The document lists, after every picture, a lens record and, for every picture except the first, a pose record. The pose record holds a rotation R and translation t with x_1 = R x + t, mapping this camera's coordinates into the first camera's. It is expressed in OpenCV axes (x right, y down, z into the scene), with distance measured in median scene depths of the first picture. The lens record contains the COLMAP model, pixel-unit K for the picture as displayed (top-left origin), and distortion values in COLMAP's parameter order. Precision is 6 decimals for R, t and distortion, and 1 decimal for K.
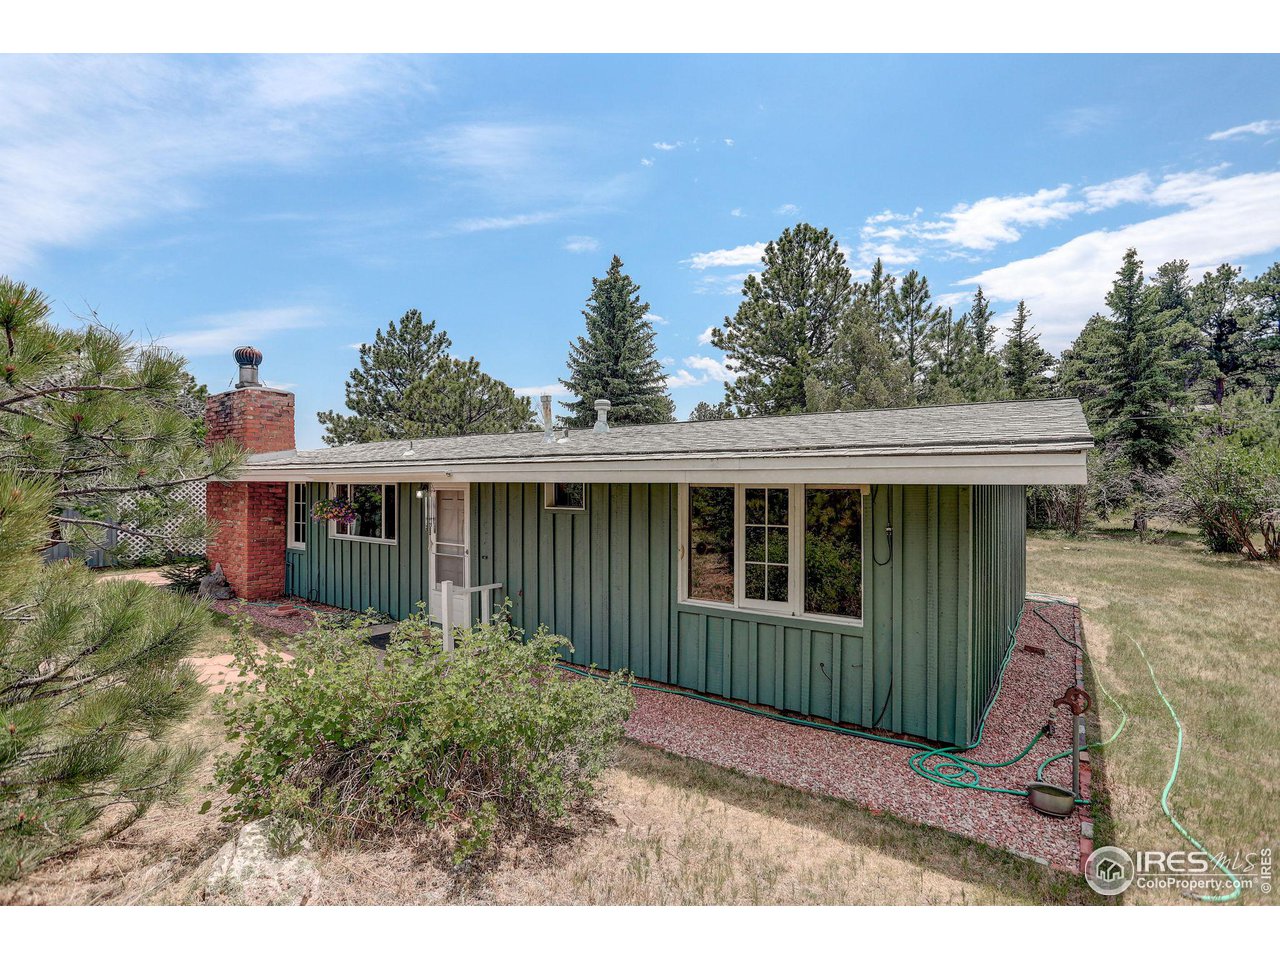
lens RADIAL K [[616.8, 0, 640.0], [0, 616.8, 480.0], [0, 0, 1]] dist [-0.056377, 0.030272]
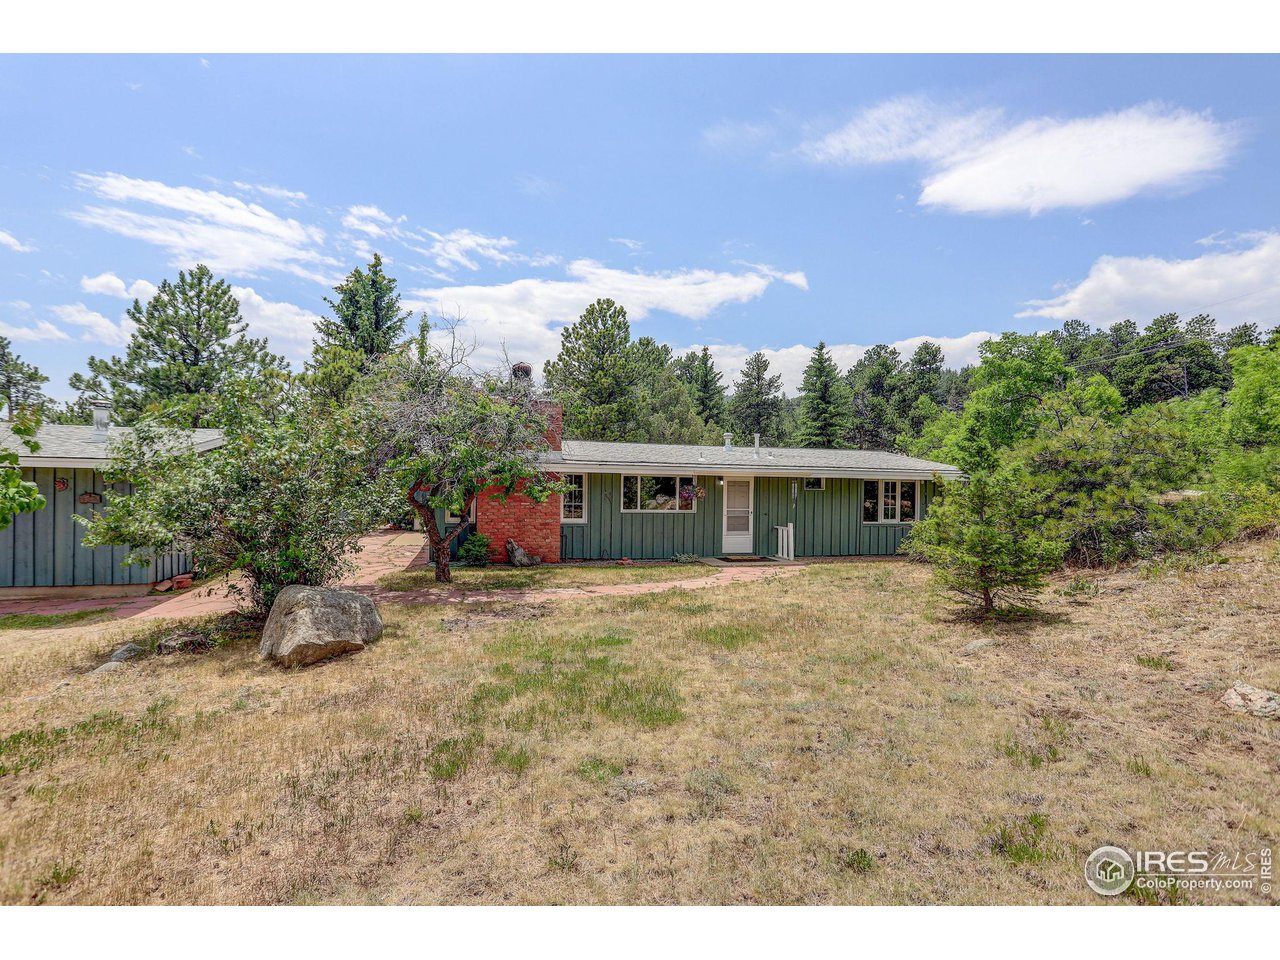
lens RADIAL K [[616.8, 0, 640.0], [0, 616.8, 480.0], [0, 0, 1]] dist [-0.056377, 0.030272]
pose [[0.654077, 0.011190, 0.756345, -2.673706], [-0.016421, 0.999865, -0.000592, 0.026891], [-0.756250, -0.012033, 0.654172, -0.015727]]
